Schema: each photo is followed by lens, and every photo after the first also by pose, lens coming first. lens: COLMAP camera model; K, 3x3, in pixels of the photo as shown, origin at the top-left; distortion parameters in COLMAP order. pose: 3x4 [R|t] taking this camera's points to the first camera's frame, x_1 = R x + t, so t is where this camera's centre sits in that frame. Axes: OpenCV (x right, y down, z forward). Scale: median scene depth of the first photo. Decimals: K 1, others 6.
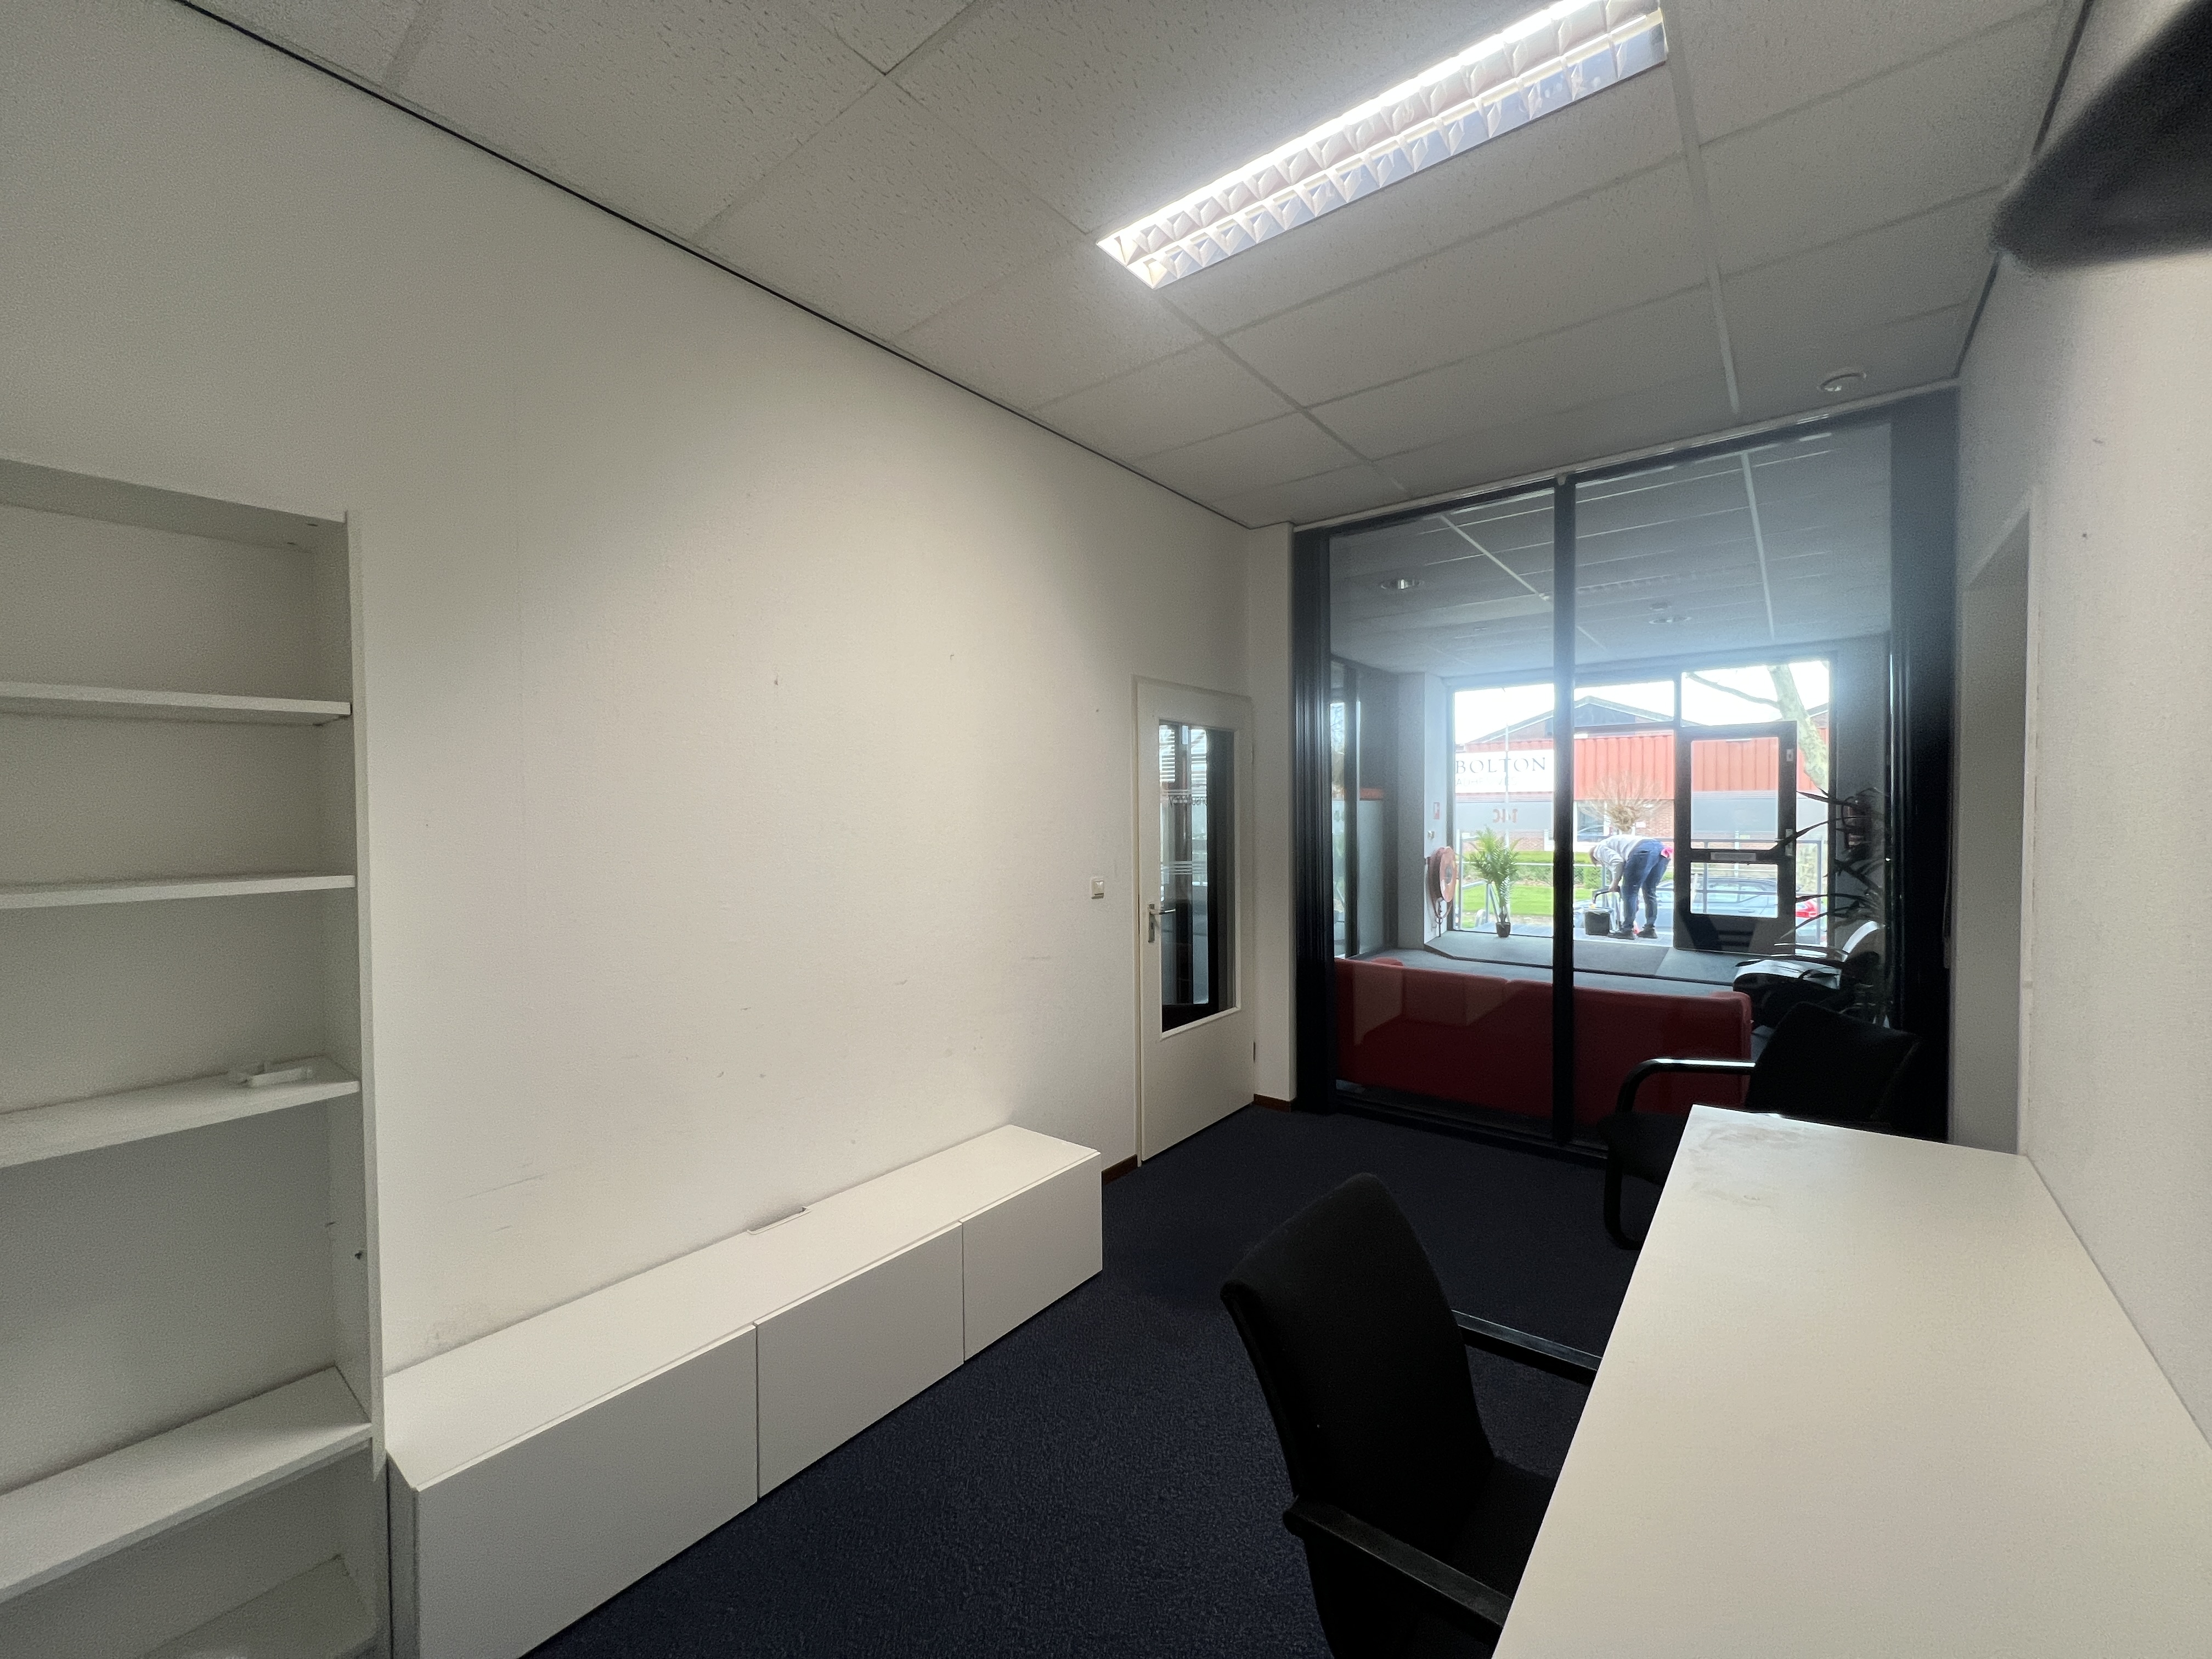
lens RADIAL K [[884.4, 0, 1102.1], [0, 884.4, 831.8], [0, 0, 1]] dist [0.001164, 0.000260]
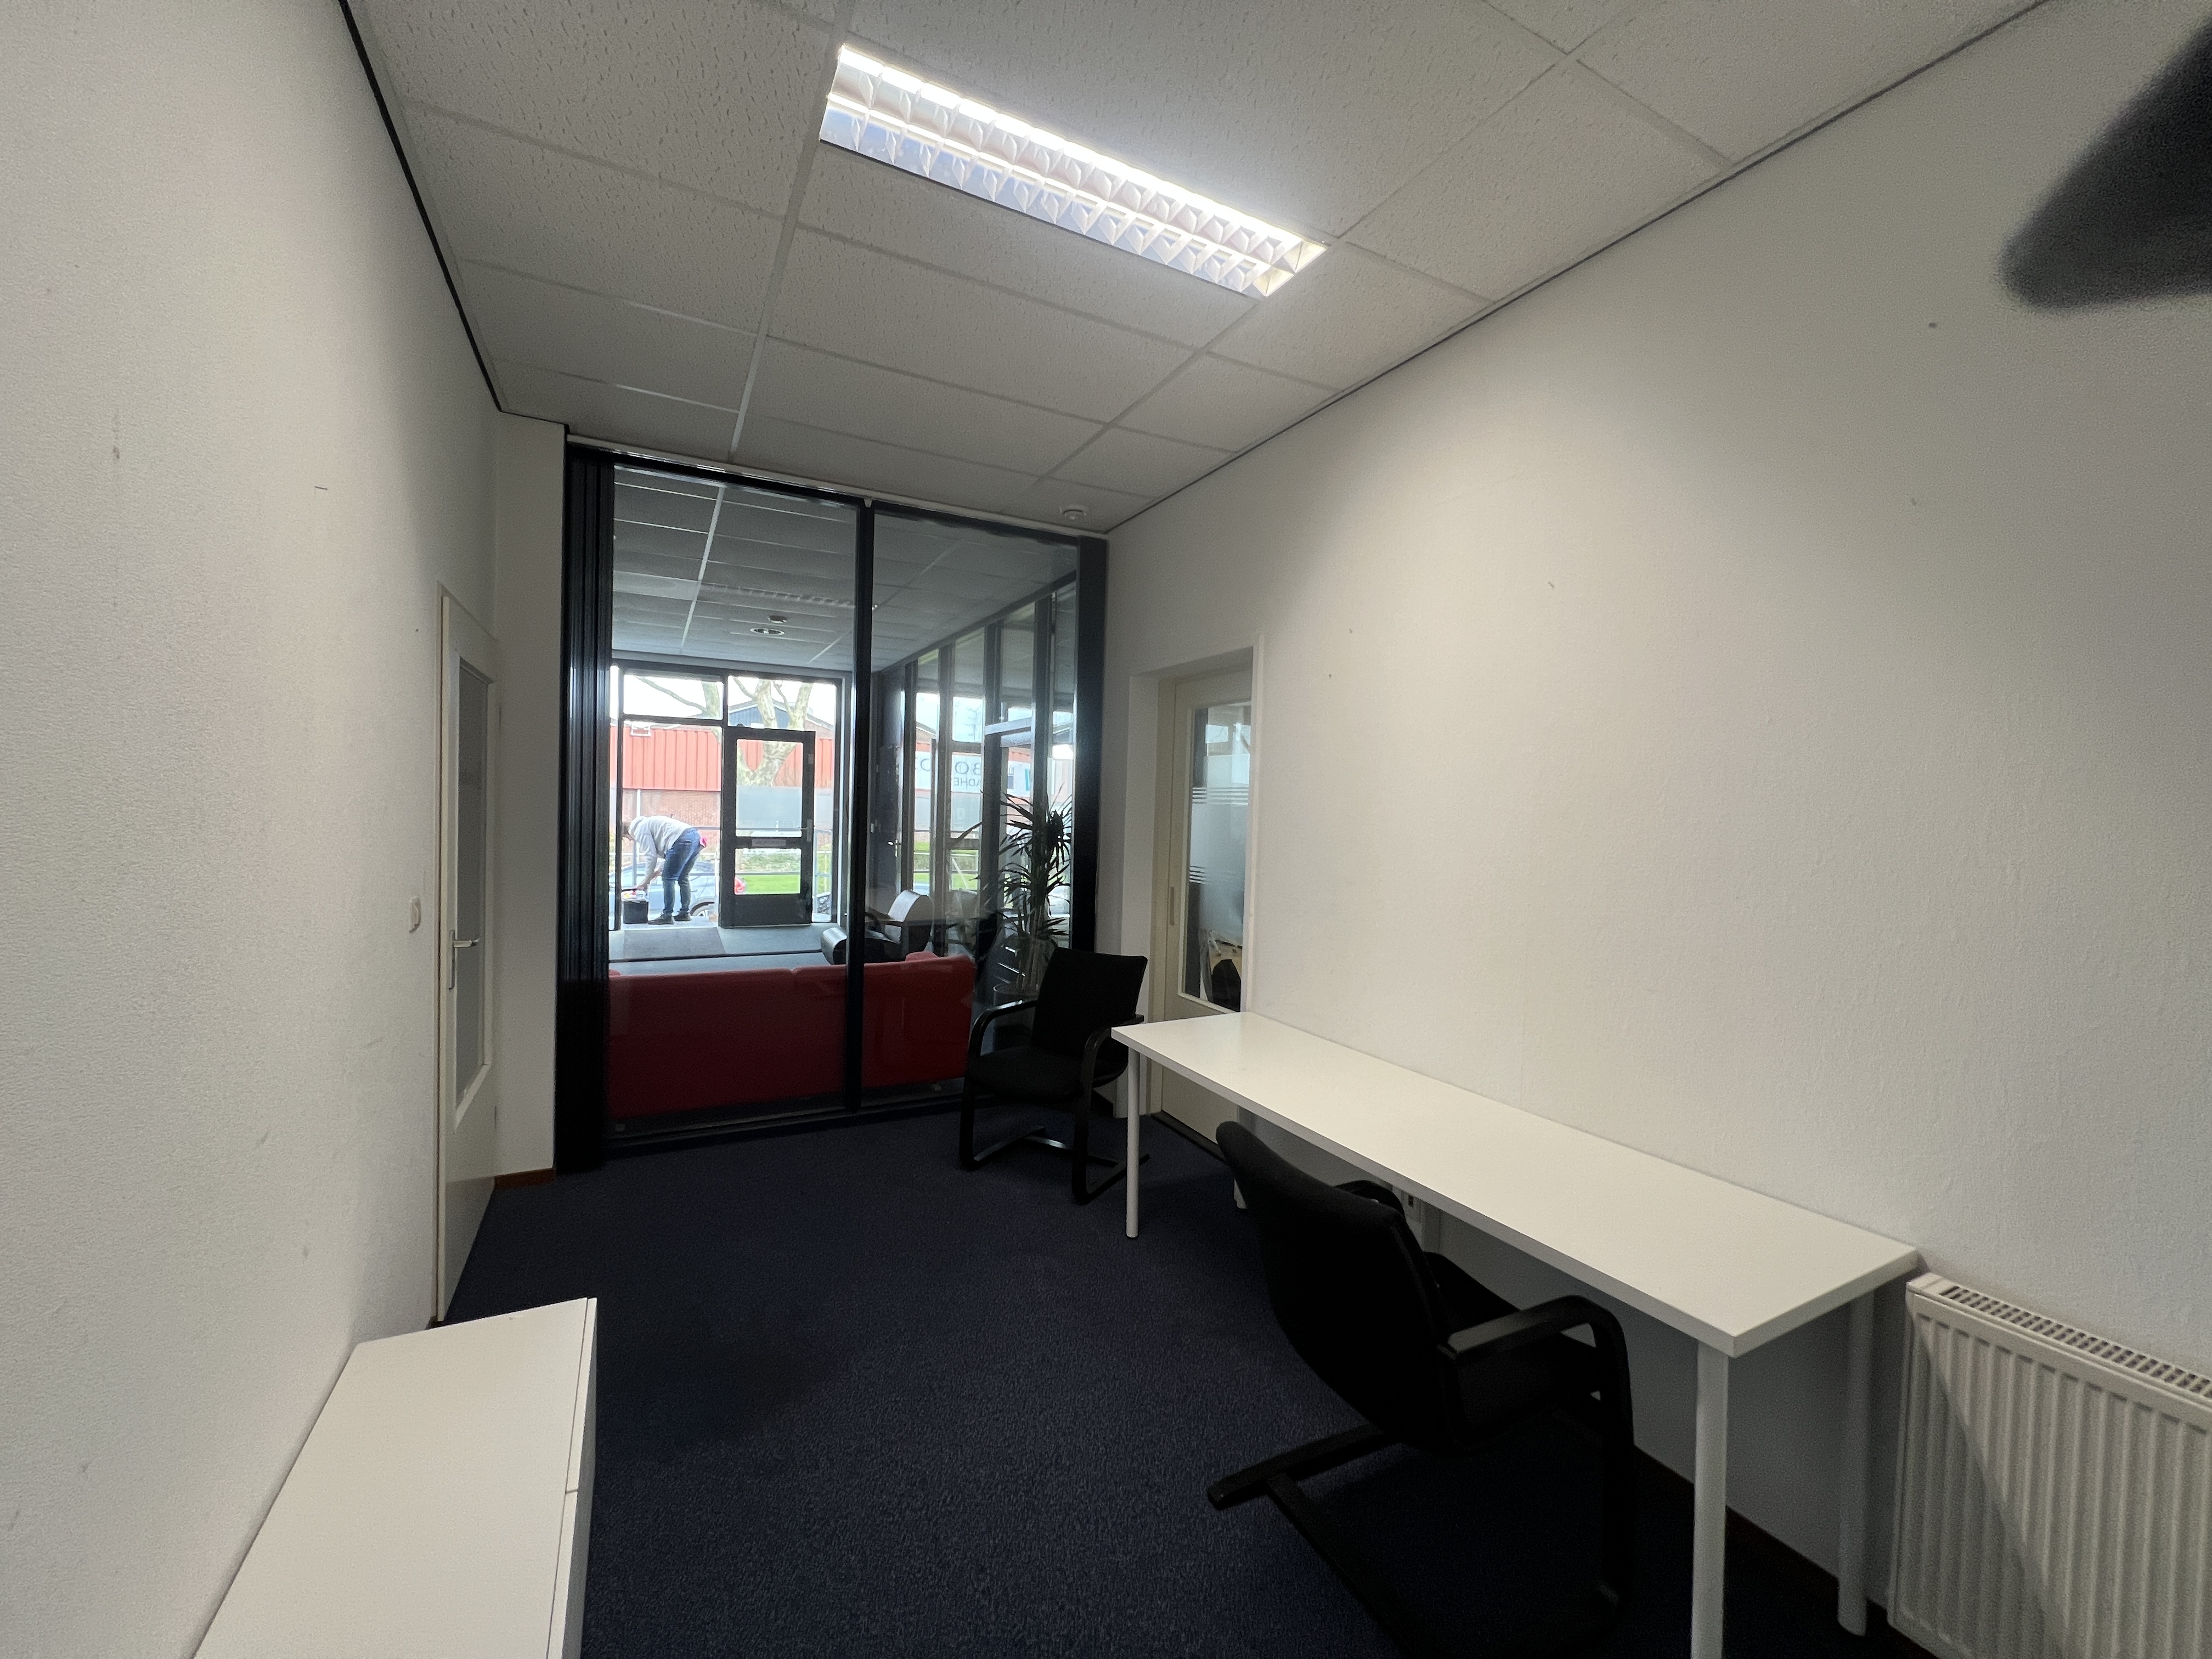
lens RADIAL K [[884.4, 0, 1102.1], [0, 884.4, 831.8], [0, 0, 1]] dist [0.001164, 0.000260]
pose [[0.405960, -0.007796, 0.913857, -0.306747], [-0.006978, 0.999908, 0.011630, -0.005760], [-0.913864, -0.011098, 0.405868, 0.245702]]
